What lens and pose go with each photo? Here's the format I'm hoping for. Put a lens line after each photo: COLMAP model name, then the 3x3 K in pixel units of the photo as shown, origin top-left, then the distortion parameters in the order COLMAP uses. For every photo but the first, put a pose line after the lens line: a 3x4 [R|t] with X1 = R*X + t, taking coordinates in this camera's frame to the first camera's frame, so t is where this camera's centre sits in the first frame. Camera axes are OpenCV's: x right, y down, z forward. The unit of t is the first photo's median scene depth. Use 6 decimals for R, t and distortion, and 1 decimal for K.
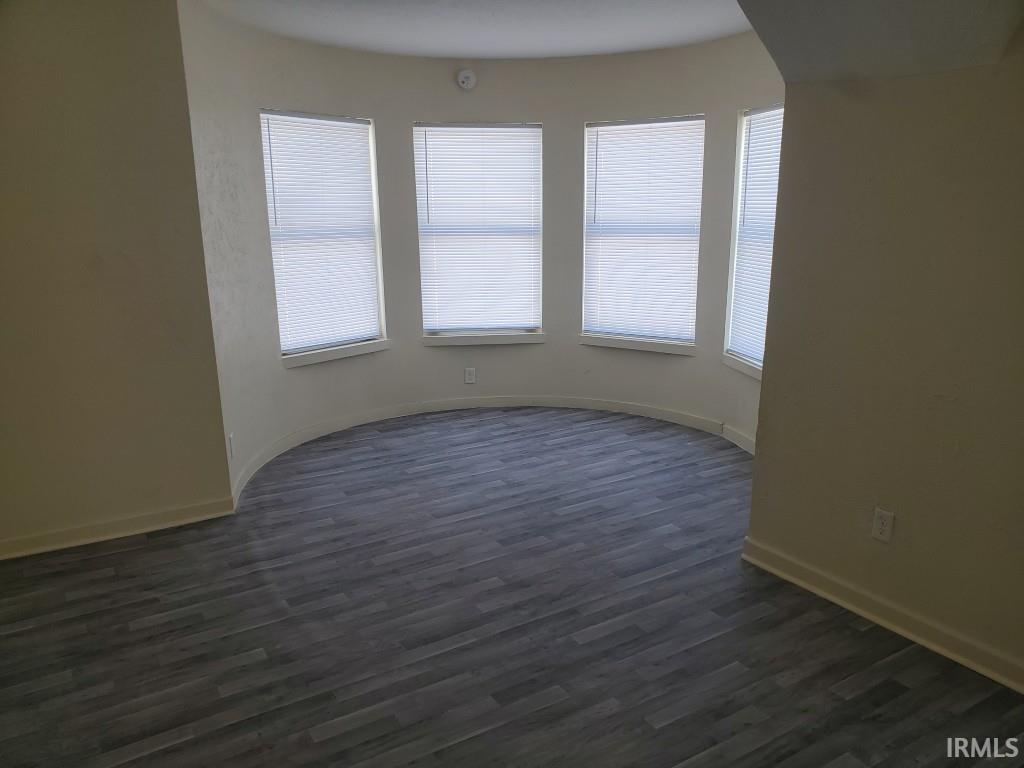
lens RADIAL K [[773.4, 0, 512.5], [0, 773.4, 380.2], [0, 0, 1]] dist [-0.005886, 0.009318]
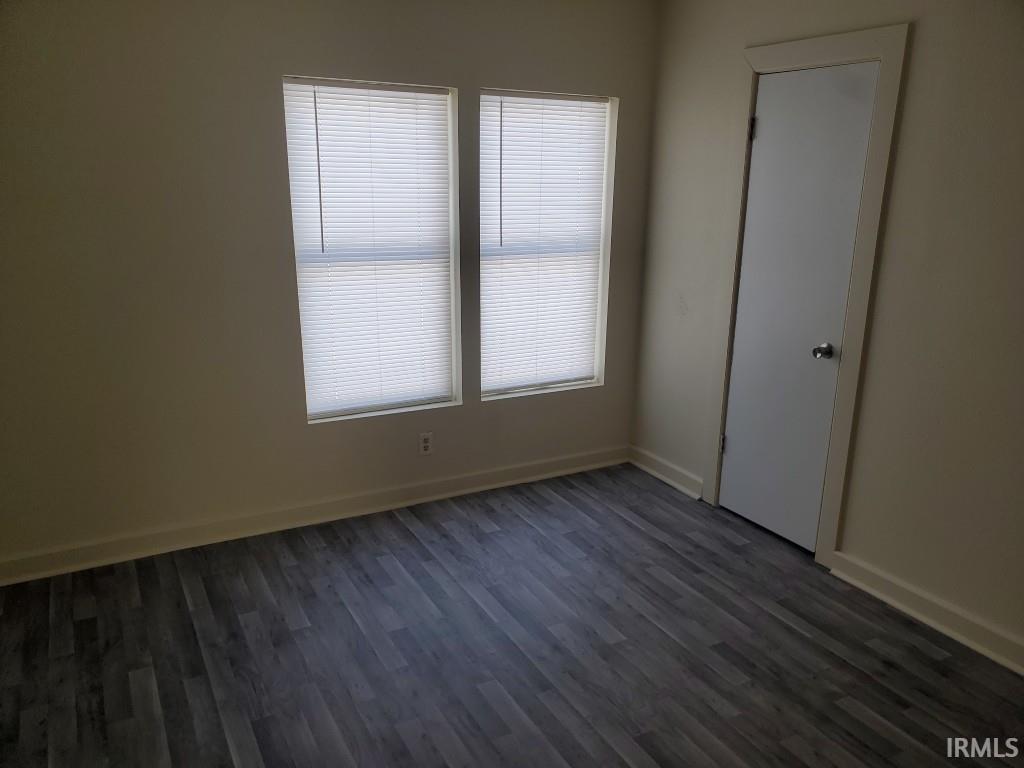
lens RADIAL K [[773.4, 0, 512.5], [0, 773.4, 380.2], [0, 0, 1]] dist [-0.005886, 0.009318]
pose [[0.002229, 0.288958, -0.957339, 0.724113], [-0.268127, 0.922460, 0.277806, -0.251756], [0.963381, 0.256069, 0.079534, 0.894569]]
